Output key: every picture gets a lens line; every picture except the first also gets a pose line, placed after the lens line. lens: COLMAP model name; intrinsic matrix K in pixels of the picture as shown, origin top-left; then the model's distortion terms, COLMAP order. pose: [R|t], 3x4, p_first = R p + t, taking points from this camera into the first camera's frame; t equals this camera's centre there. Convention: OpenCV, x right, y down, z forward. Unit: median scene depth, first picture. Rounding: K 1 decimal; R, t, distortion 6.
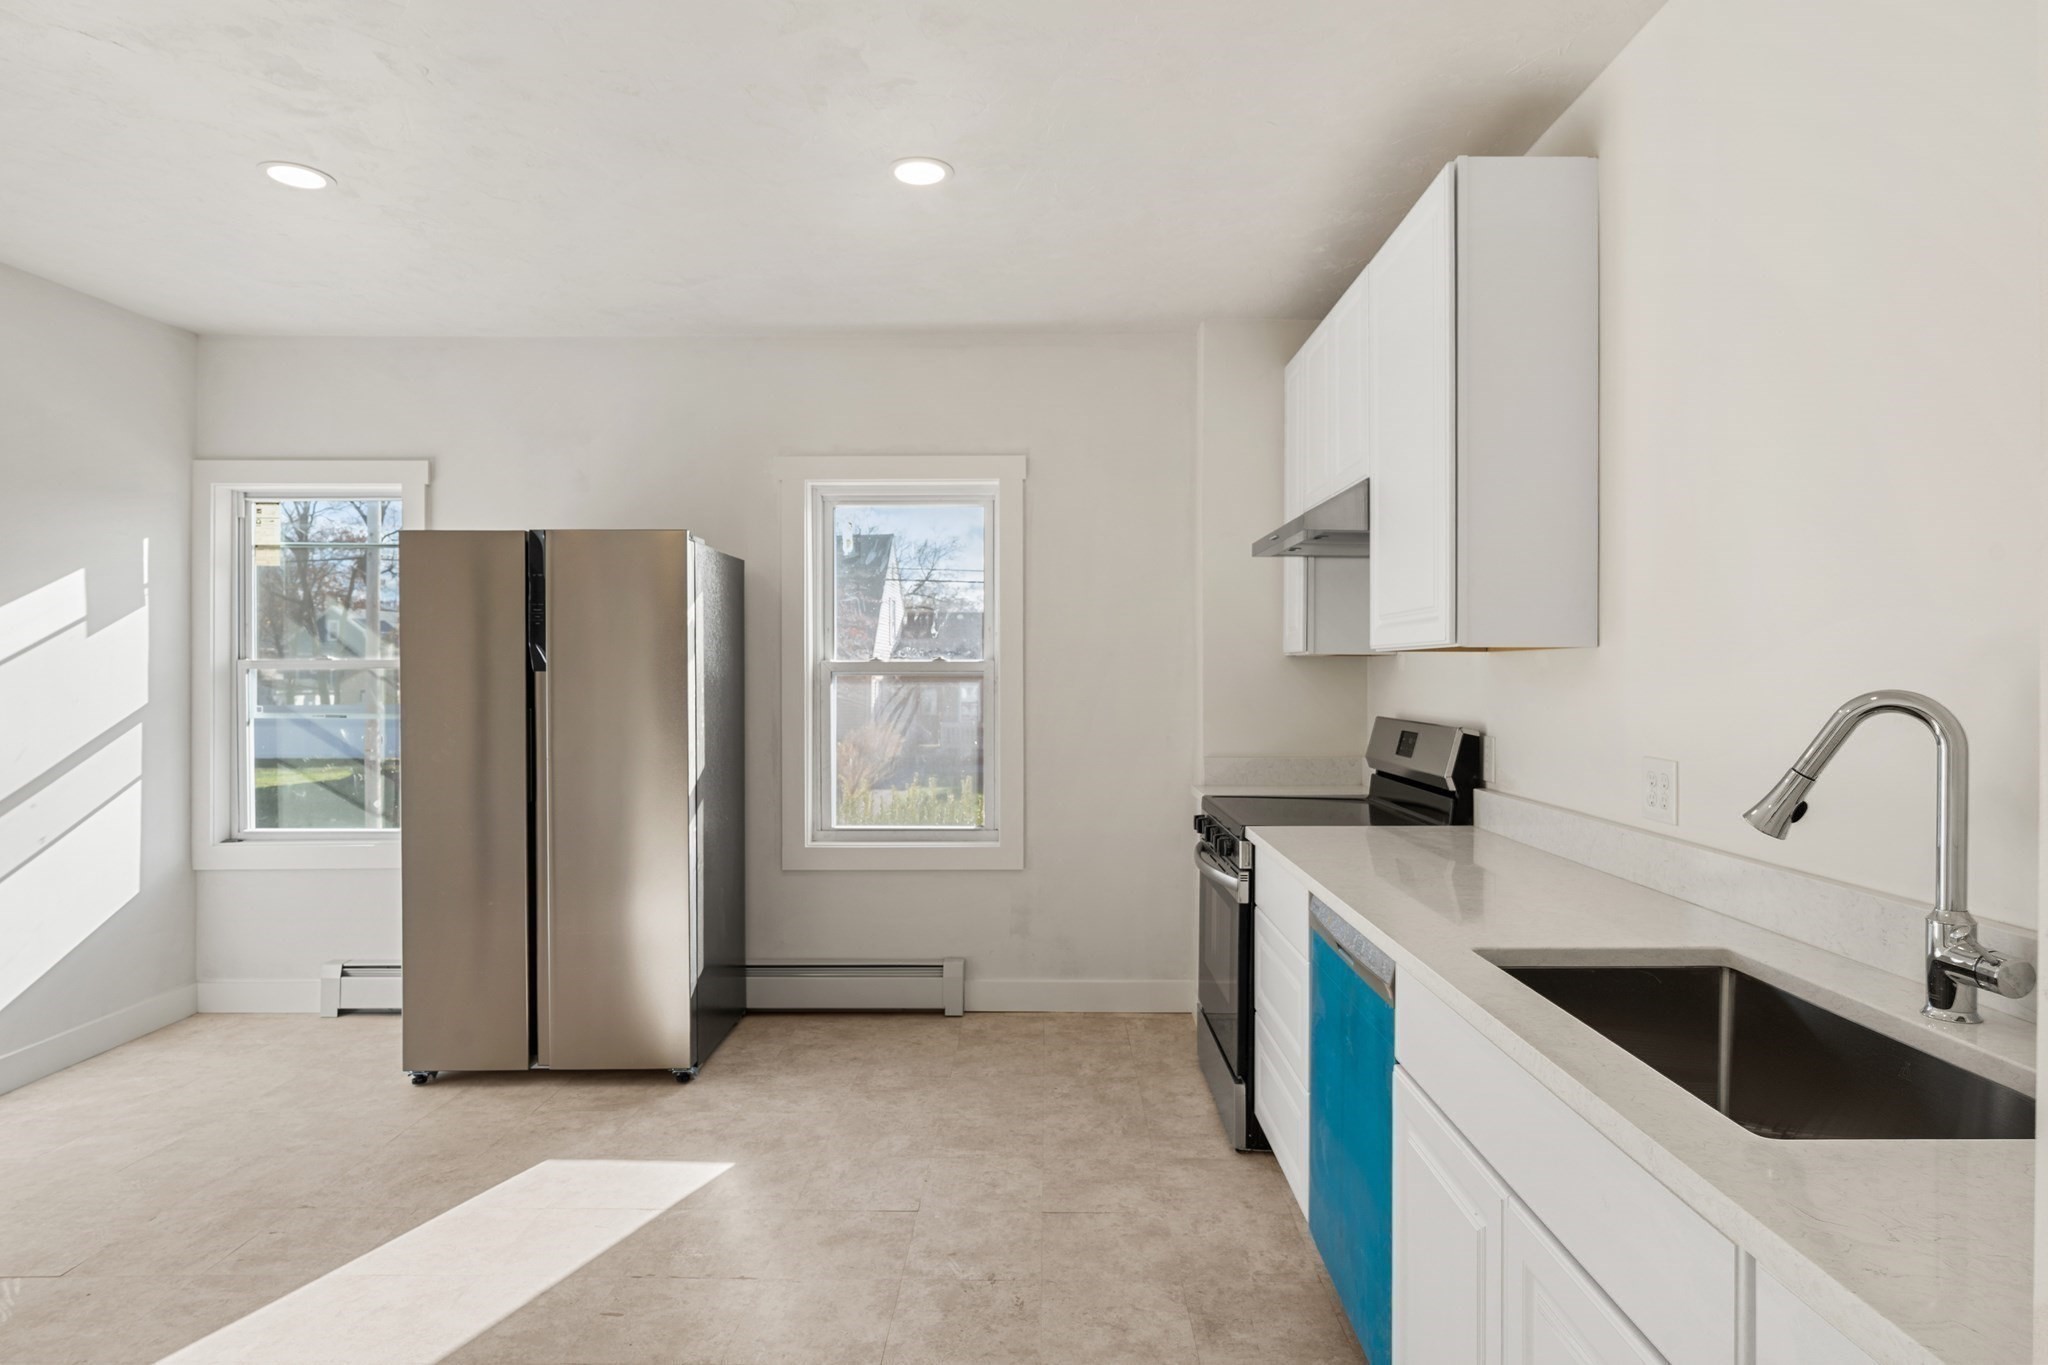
lens RADIAL K [[1101.9, 0, 1029.2], [0, 1101.9, 675.6], [0, 0, 1]] dist [-0.003426, 0.000170]
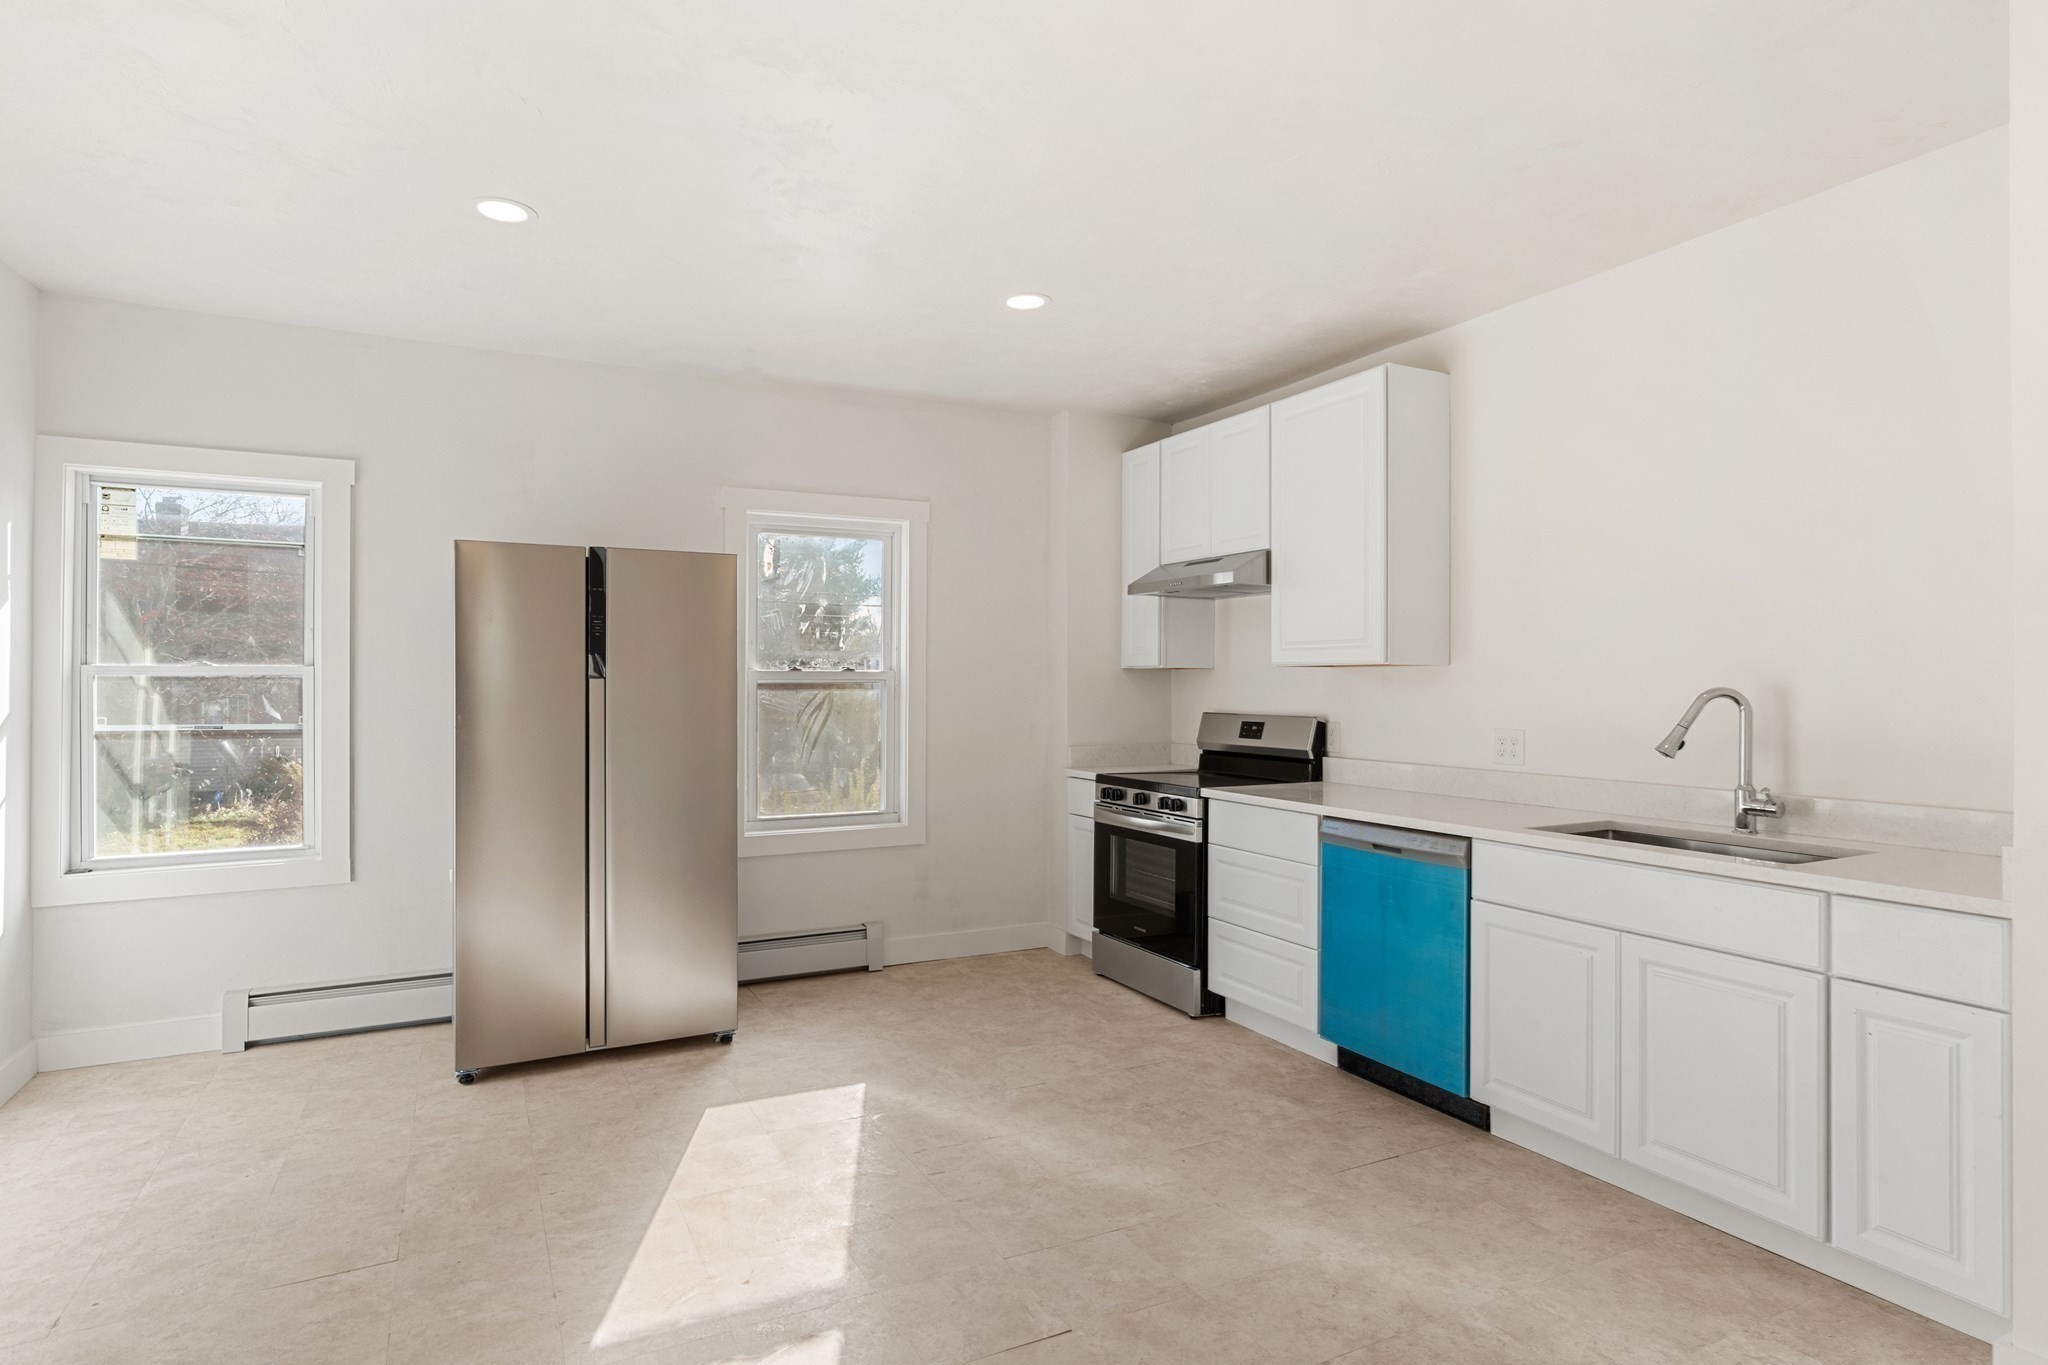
lens RADIAL K [[1062.7, 0, 995.6], [0, 1062.7, 678.7], [0, 0, 1]] dist [-0.003463, -0.001633]
pose [[0.897435, 0.002620, 0.441139, -0.555249], [0.000396, 0.999977, -0.006744, 0.003426], [-0.441147, 0.006227, 0.897413, -0.101413]]
